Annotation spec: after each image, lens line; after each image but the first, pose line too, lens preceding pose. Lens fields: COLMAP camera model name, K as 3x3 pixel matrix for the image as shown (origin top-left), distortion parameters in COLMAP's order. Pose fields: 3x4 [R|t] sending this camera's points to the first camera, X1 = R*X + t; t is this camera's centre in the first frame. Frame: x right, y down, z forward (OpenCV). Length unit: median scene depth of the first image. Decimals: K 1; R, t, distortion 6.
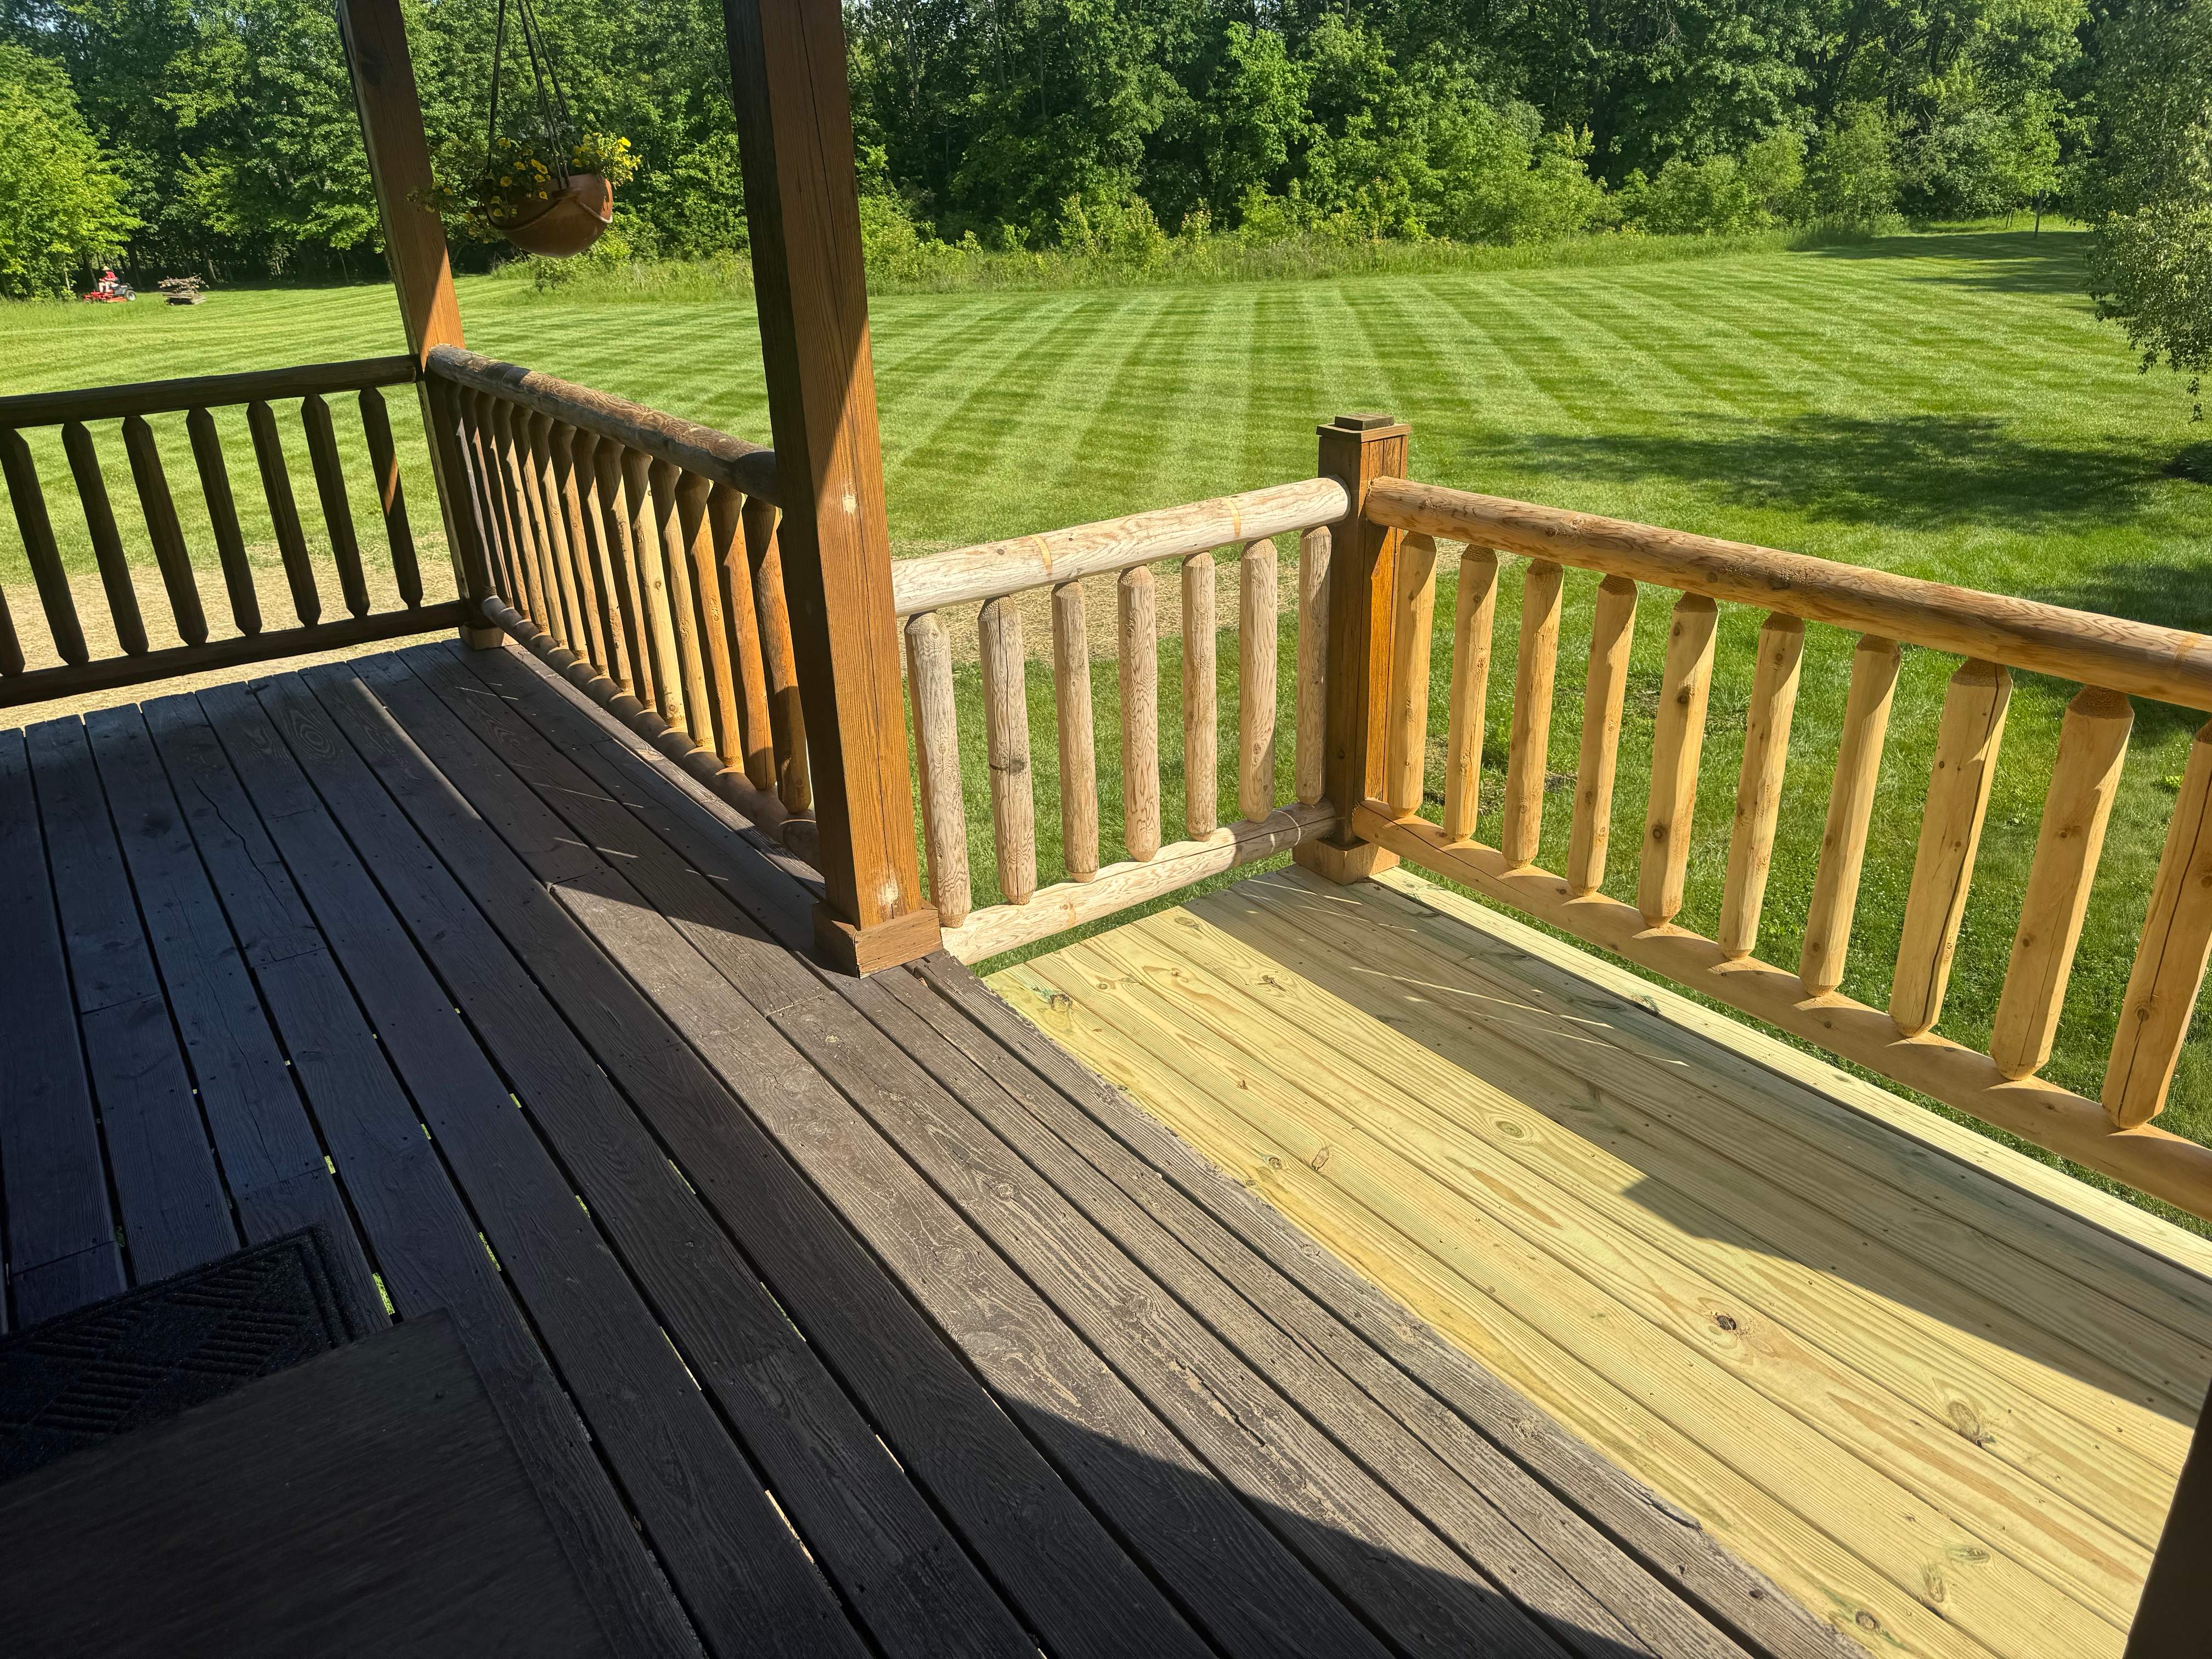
lens RADIAL K [[1560.5, 0, 1092.9], [0, 1560.5, 832.5], [0, 0, 1]] dist [0.028688, -0.016376]
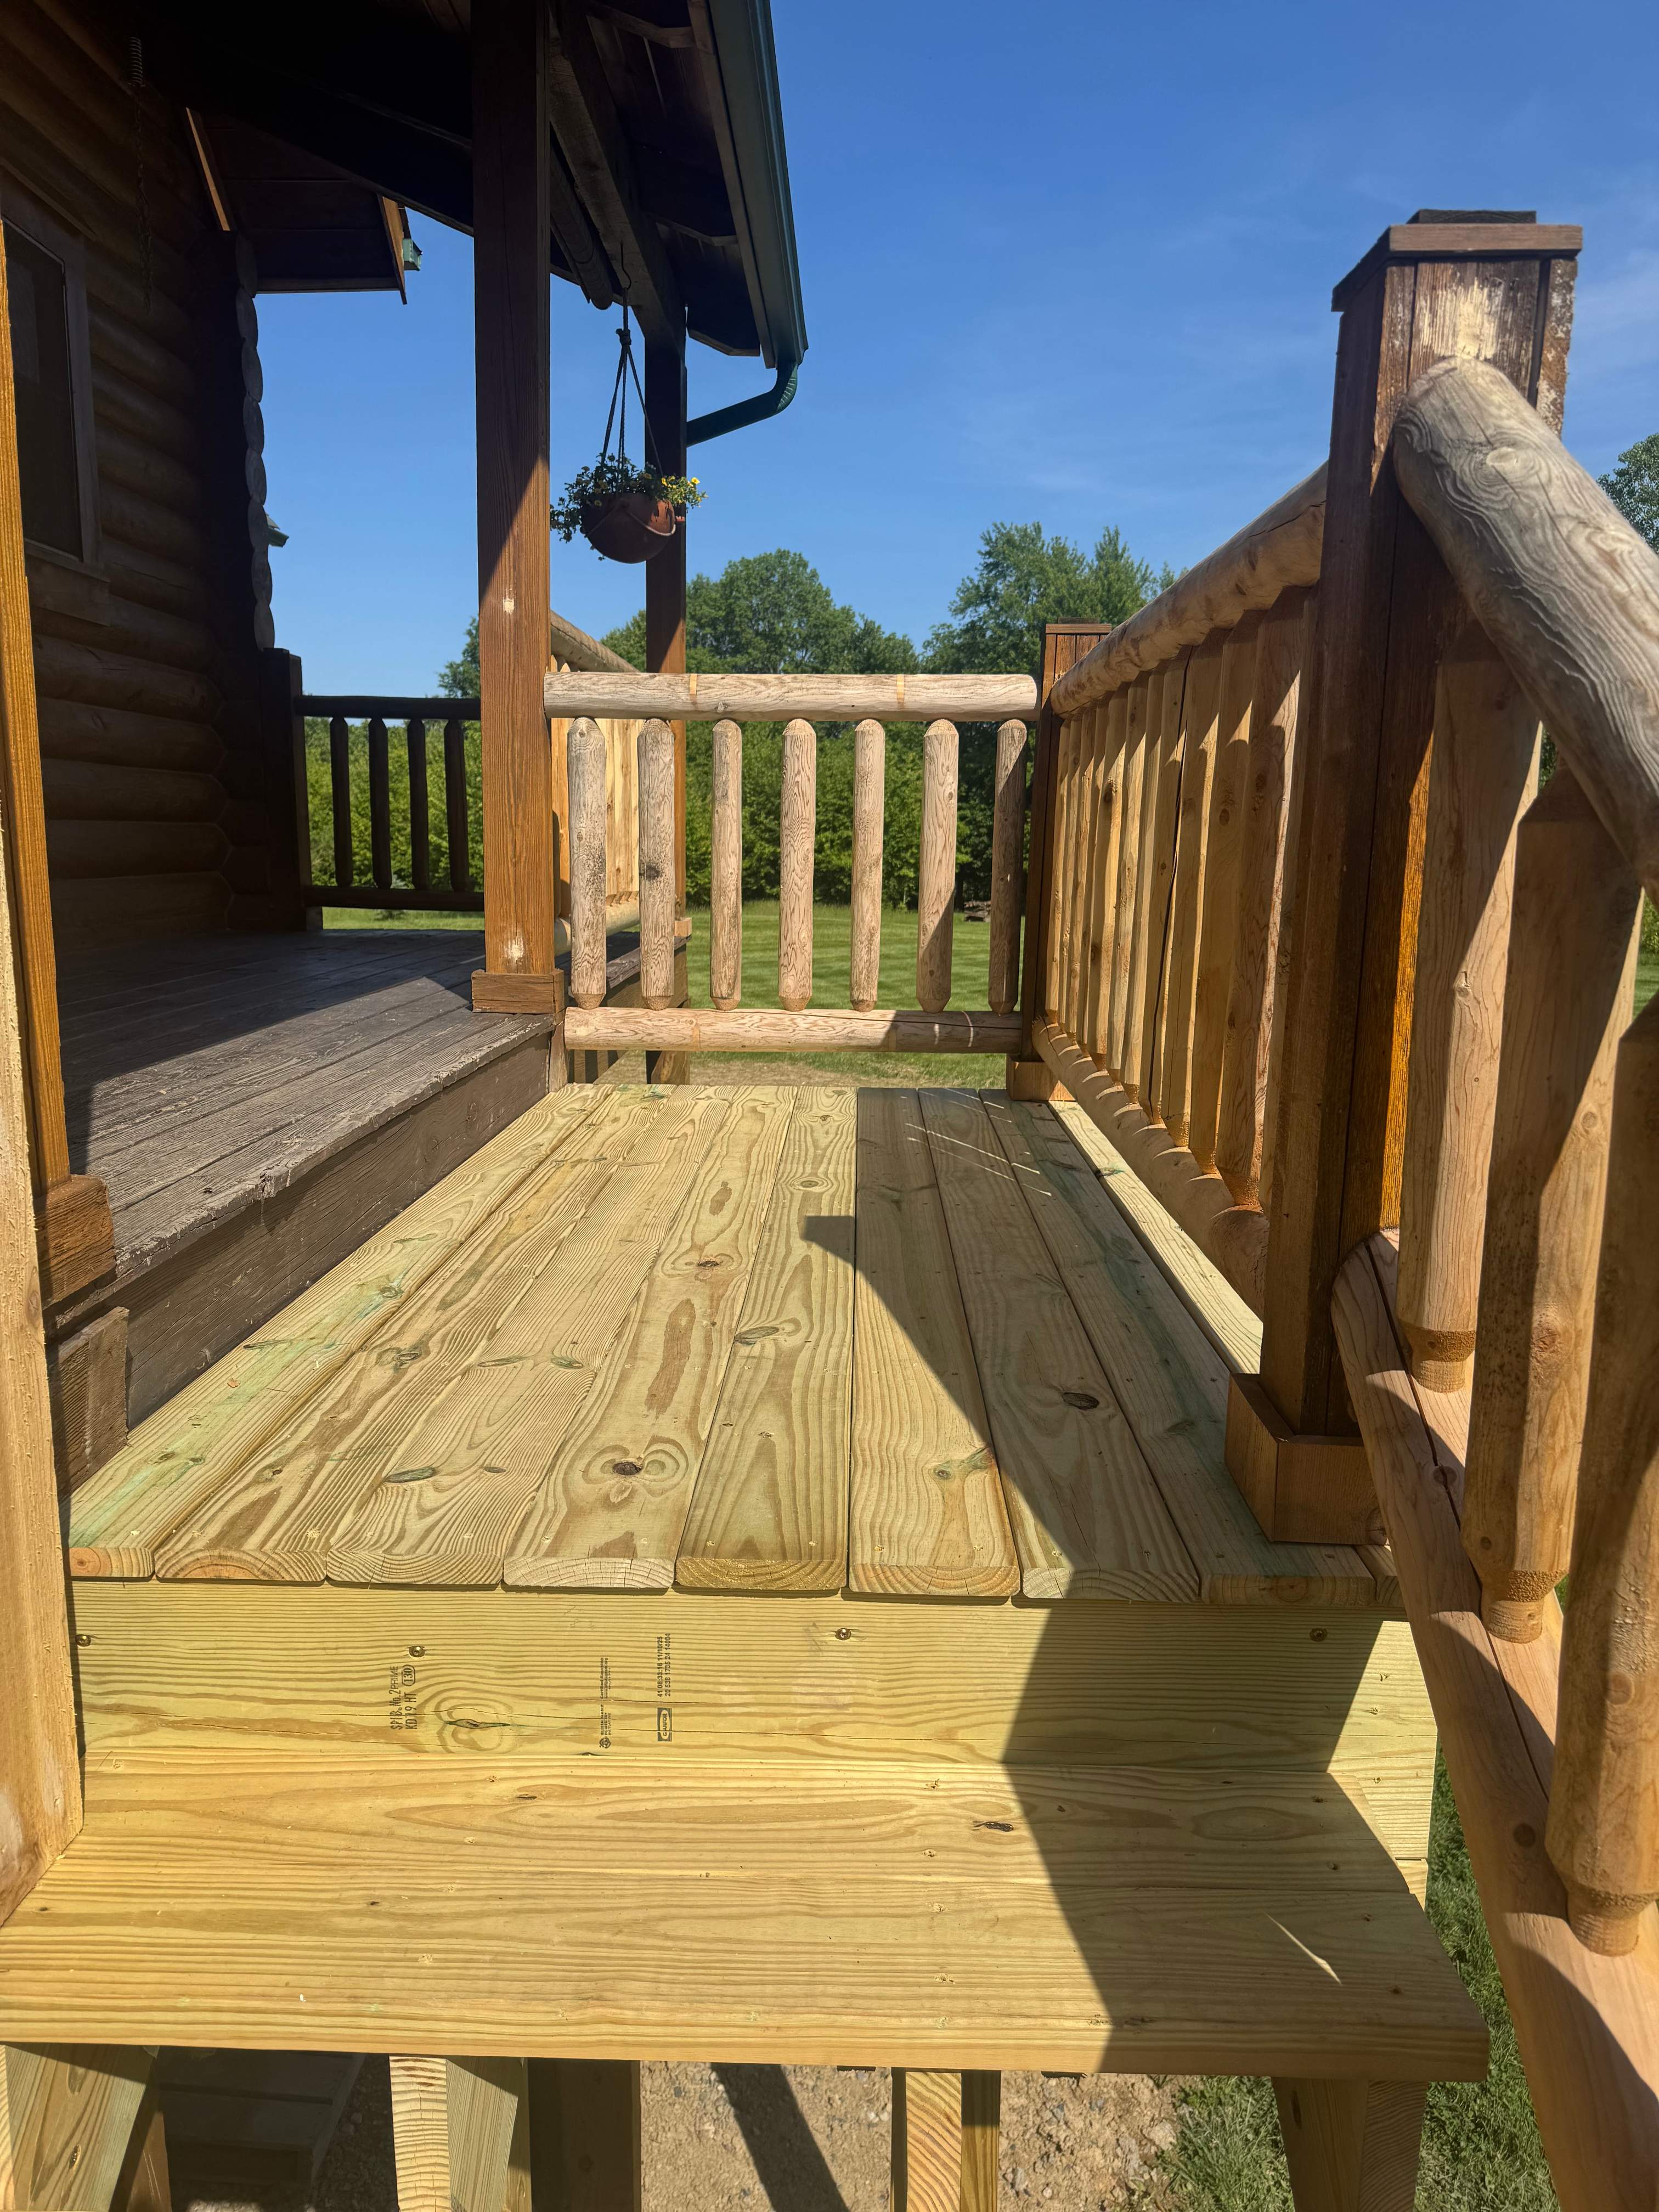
lens RADIAL K [[1560.5, 0, 810.6], [0, 1560.5, 1129.1], [0, 0, 1]] dist [0.028688, -0.016376]
pose [[0.806426, 0.162187, -0.568658, 0.647819], [-0.283677, 0.949878, -0.131373, 0.225838], [0.518849, 0.267258, 0.812015, 0.162090]]
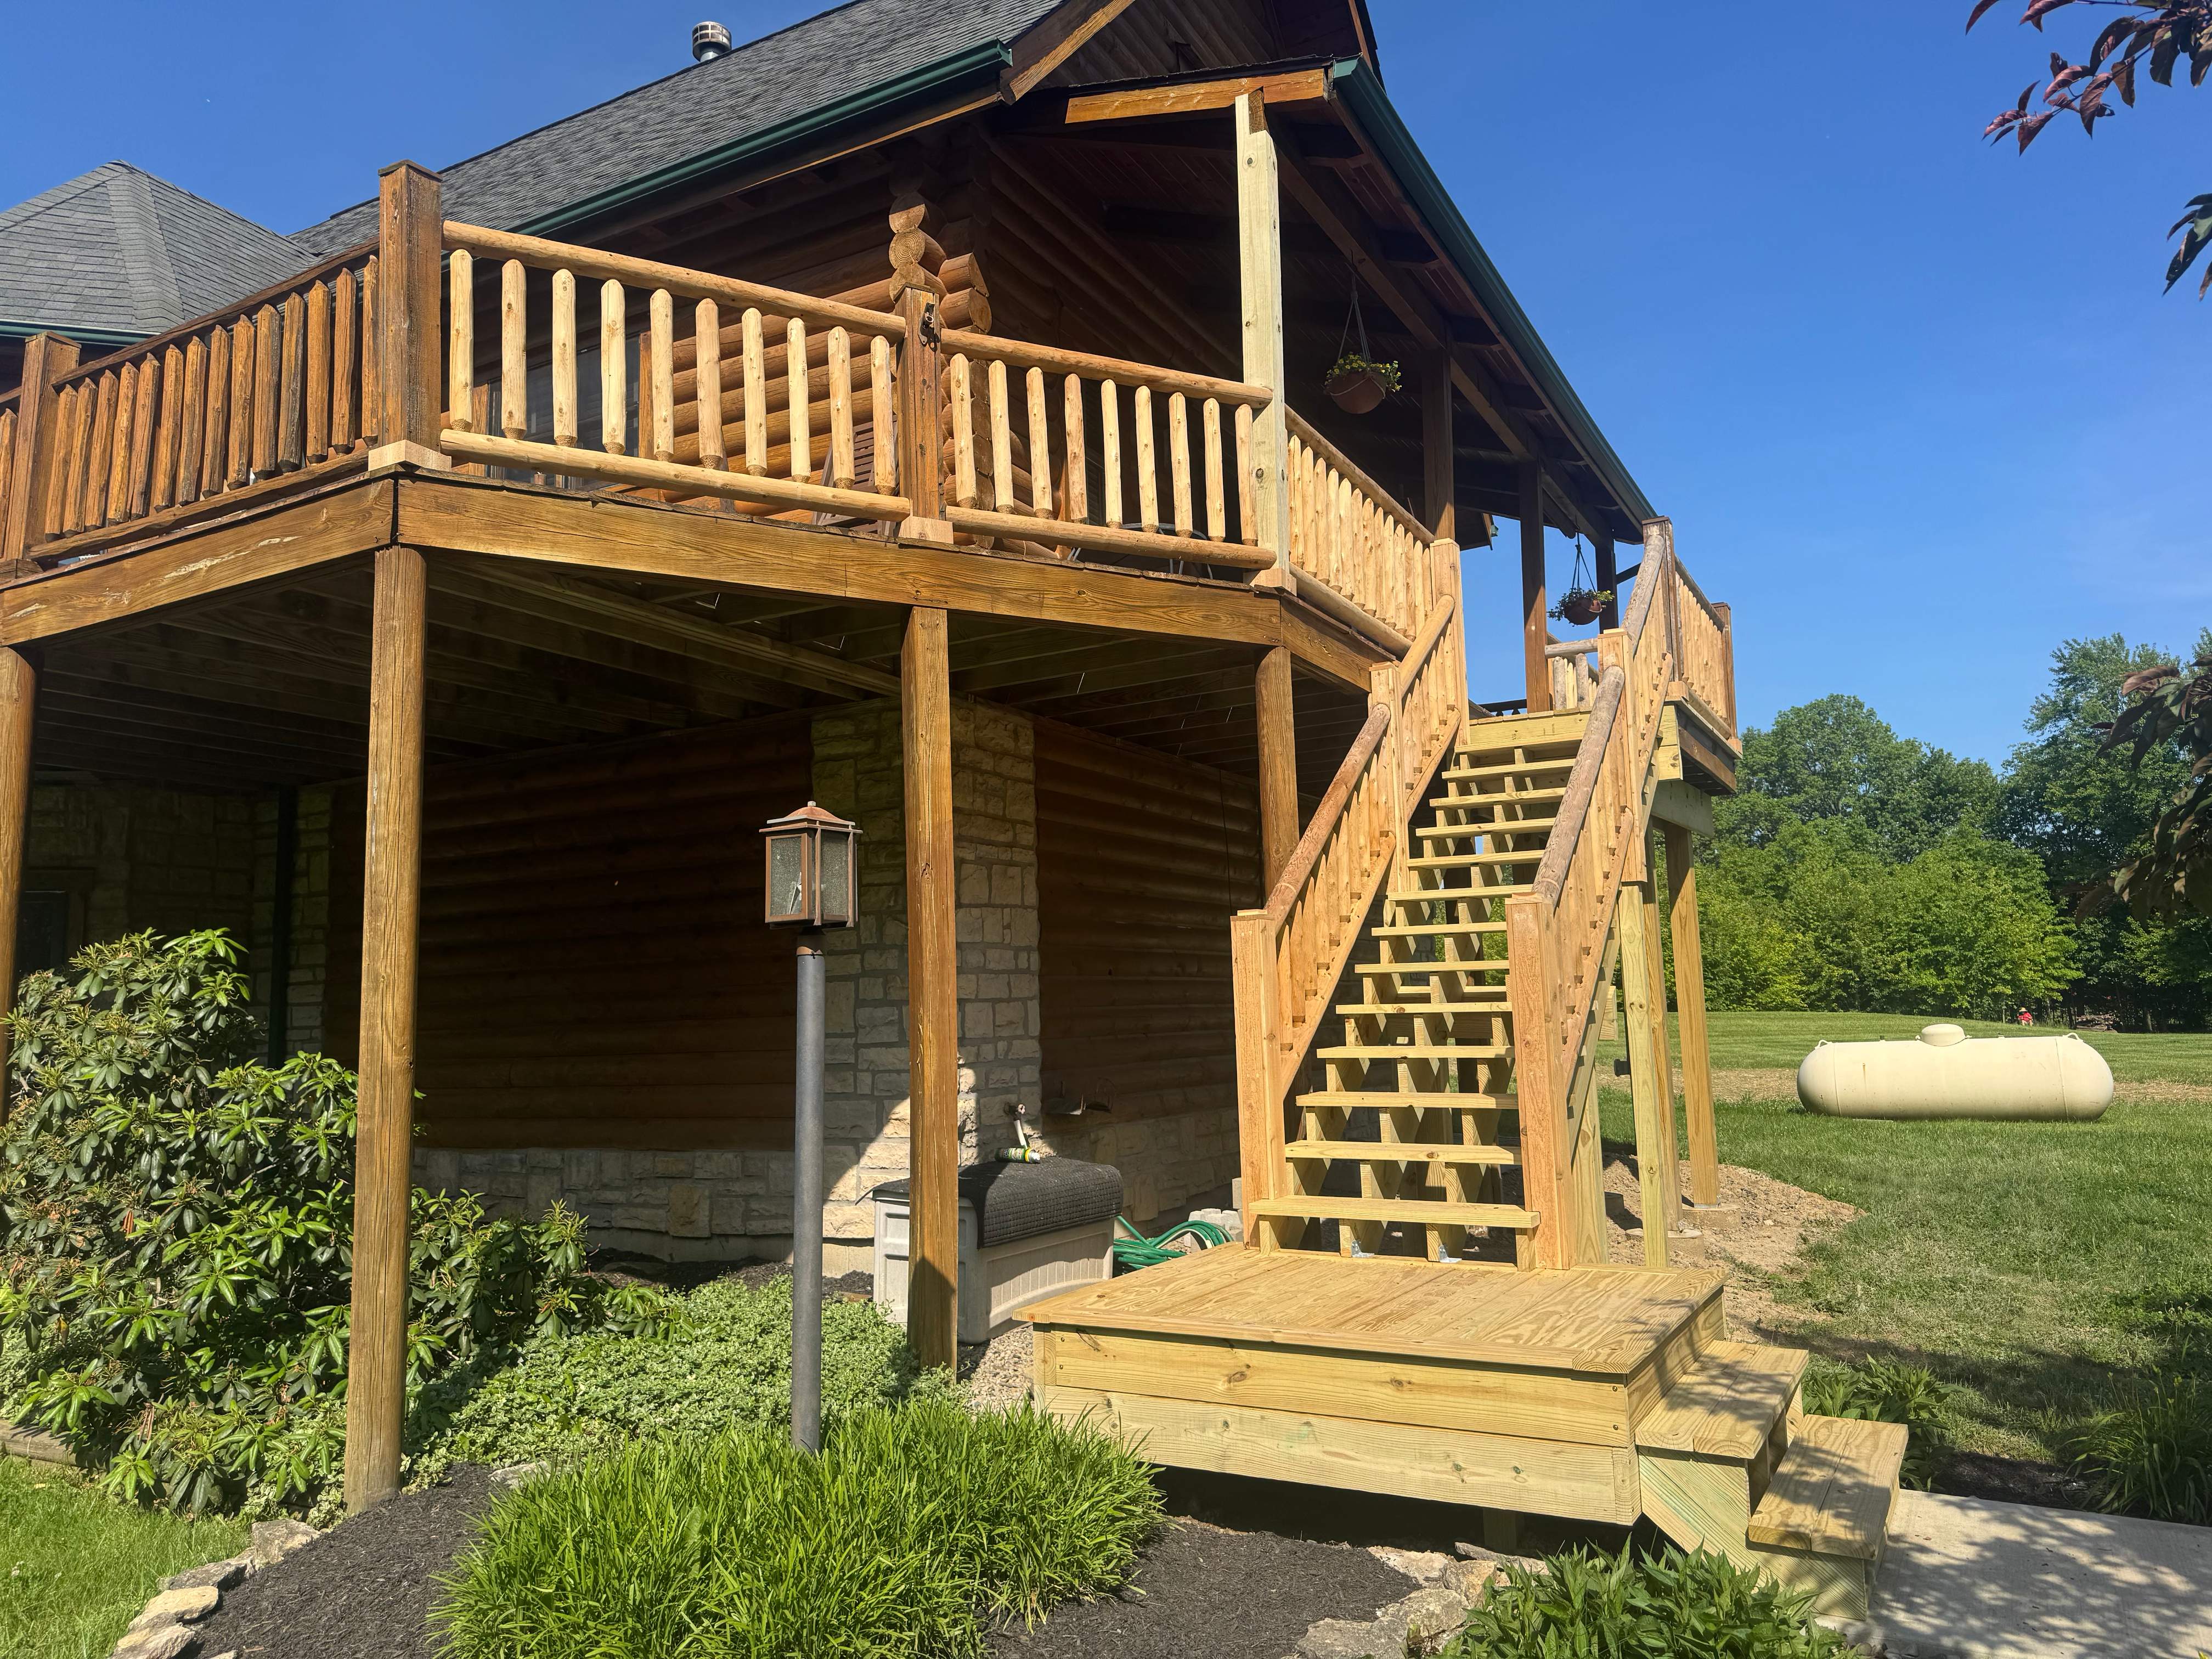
lens RADIAL K [[1560.5, 0, 1083.1], [0, 1560.5, 809.9], [0, 0, 1]] dist [0.028688, -0.016376]
pose [[0.436222, -0.083025, -0.896001, 3.288907], [-0.365544, 0.893522, -0.260762, 1.989058], [0.822246, 0.441277, 0.359424, -1.623928]]
